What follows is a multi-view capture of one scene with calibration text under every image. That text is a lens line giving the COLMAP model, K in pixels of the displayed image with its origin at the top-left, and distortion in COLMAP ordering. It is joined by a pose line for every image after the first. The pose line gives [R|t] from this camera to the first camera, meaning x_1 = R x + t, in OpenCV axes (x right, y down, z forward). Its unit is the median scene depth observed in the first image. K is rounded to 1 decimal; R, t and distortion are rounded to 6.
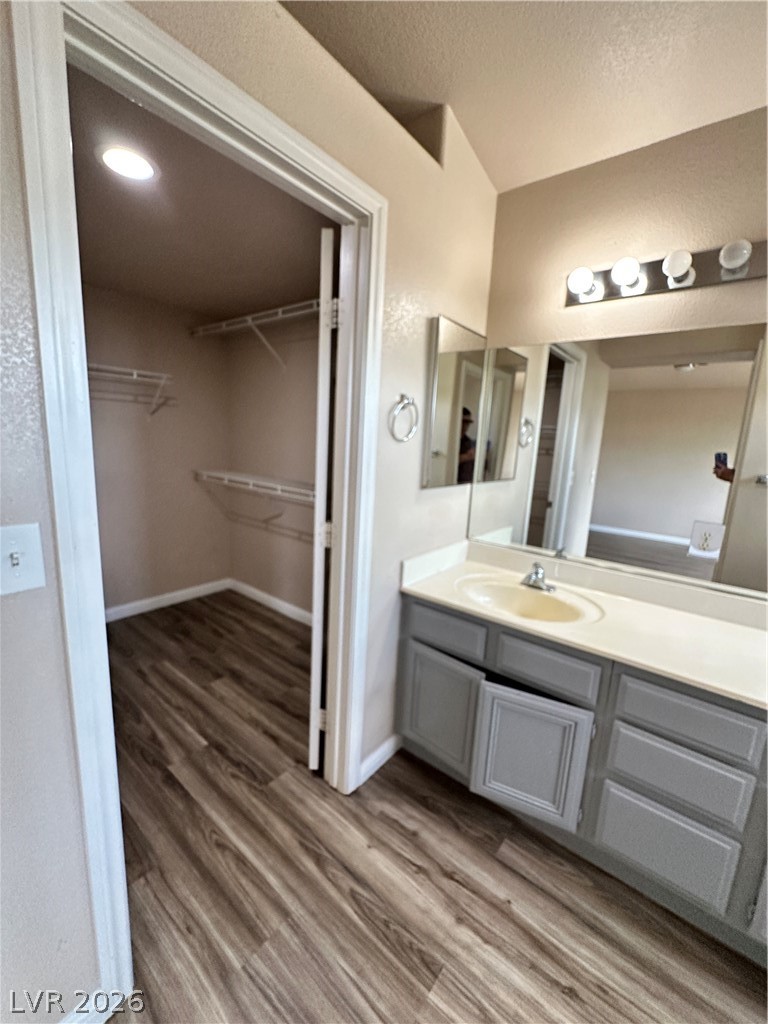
lens RADIAL K [[424.7, 0, 384.0], [0, 424.7, 512.0], [0, 0, 1]] dist [-0.001295, -0.000105]
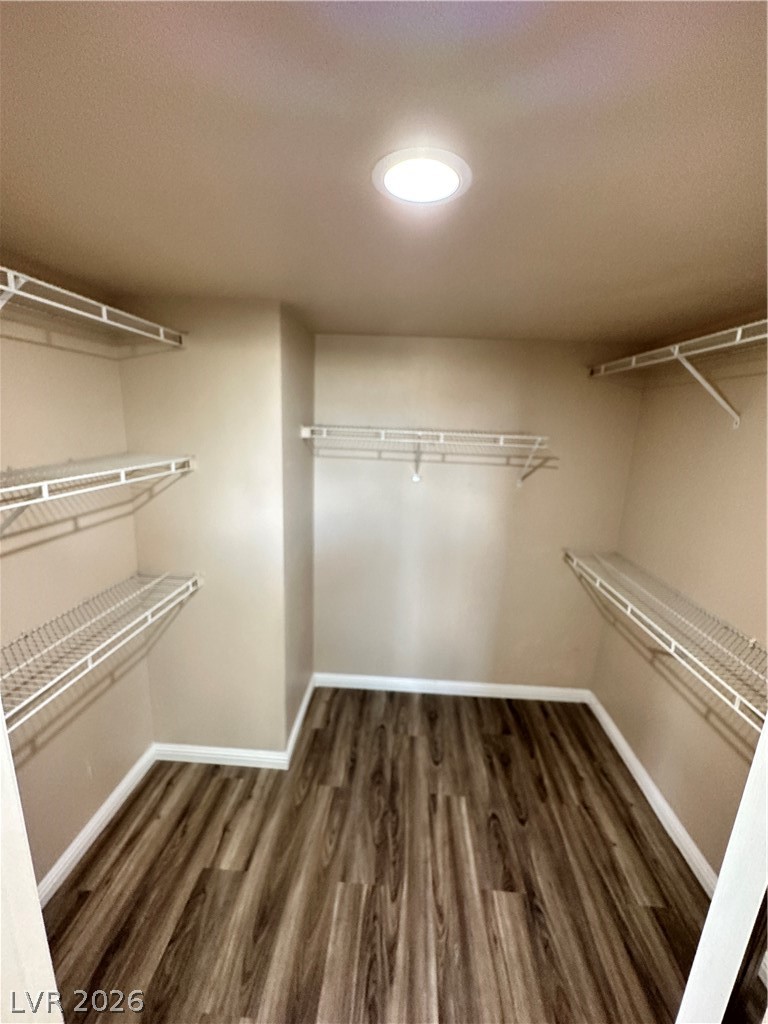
lens RADIAL K [[406.4, 0, 384.0], [0, 406.4, 512.0], [0, 0, 1]] dist [-0.001411, -0.000156]
pose [[0.571546, 0.157026, -0.805405, -0.056160], [-0.151104, 0.984875, 0.084787, -0.202251], [0.806537, 0.073240, 0.586629, 0.335068]]
